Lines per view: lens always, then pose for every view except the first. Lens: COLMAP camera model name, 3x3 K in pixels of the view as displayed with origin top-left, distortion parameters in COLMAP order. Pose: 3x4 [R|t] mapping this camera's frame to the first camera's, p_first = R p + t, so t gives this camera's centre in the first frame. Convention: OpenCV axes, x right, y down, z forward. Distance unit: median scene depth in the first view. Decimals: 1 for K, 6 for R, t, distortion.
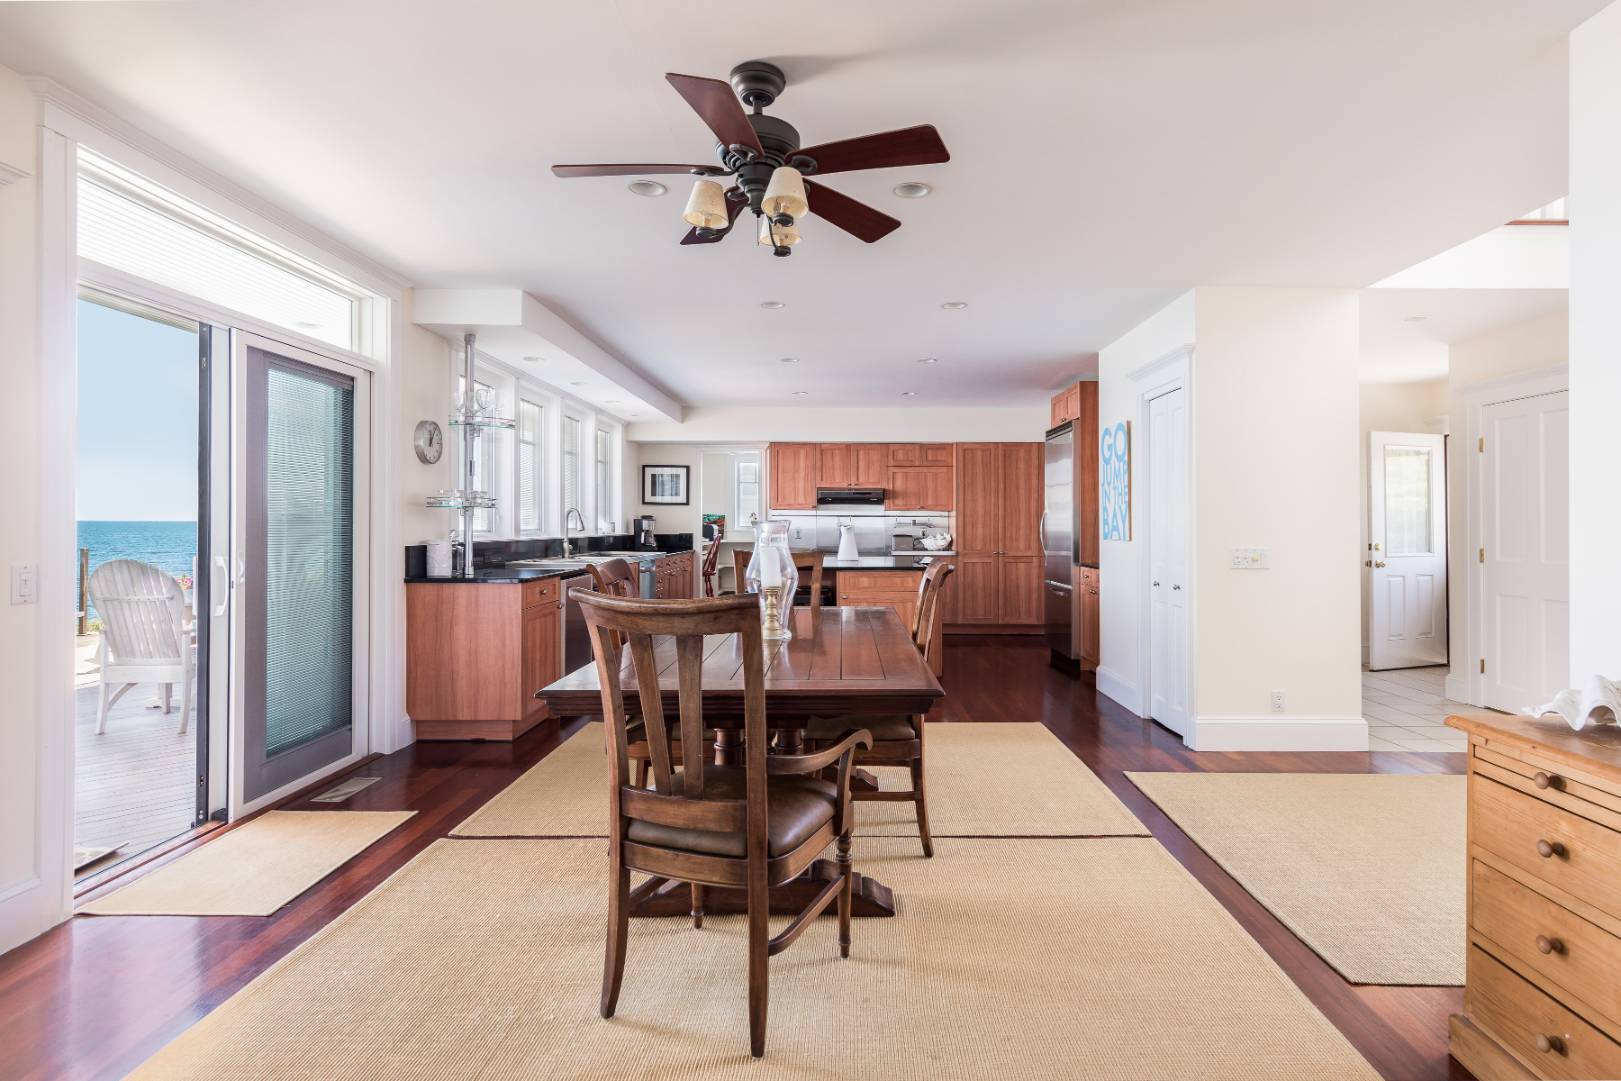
lens RADIAL K [[837.6, 0, 839.6], [0, 837.6, 524.7], [0, 0, 1]] dist [-0.003389, -0.000383]
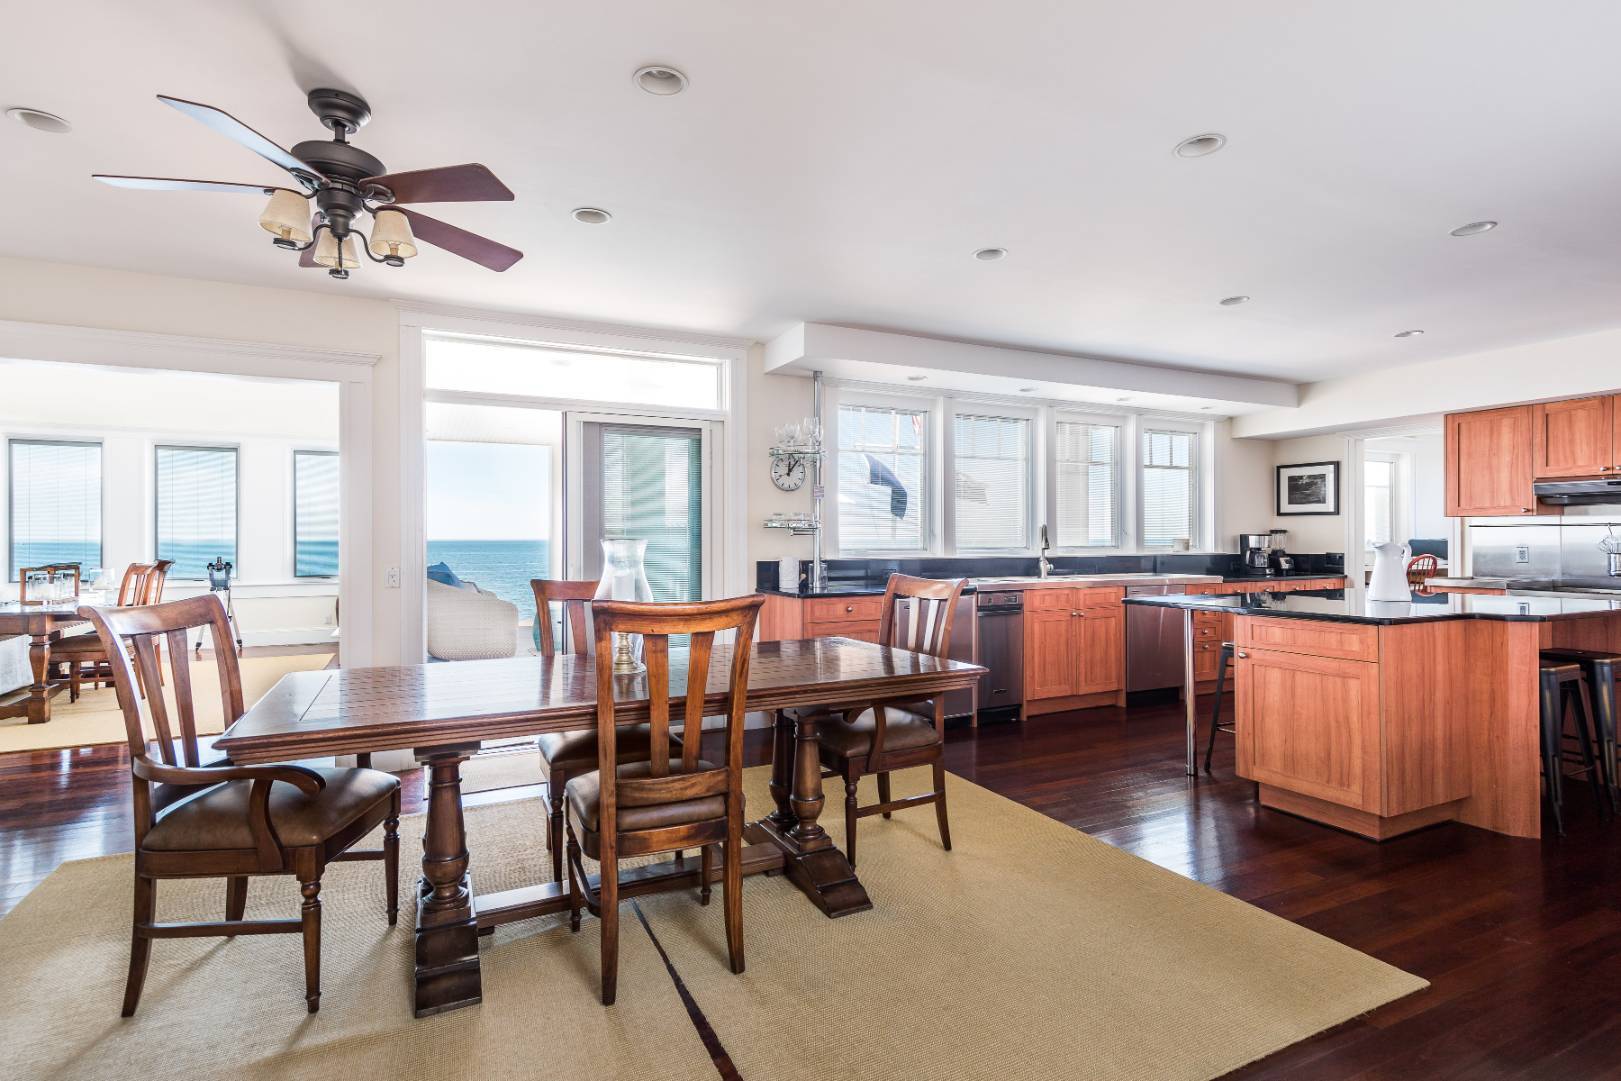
lens RADIAL K [[787.8, 0, 791.8], [0, 787.8, 539.8], [0, 0, 1]] dist [0.005258, 0.000206]
pose [[0.430437, -0.005907, -0.902601, 0.257929], [0.004946, 0.999979, -0.004185, -0.000553], [0.902607, -0.002663, 0.430457, 0.281174]]
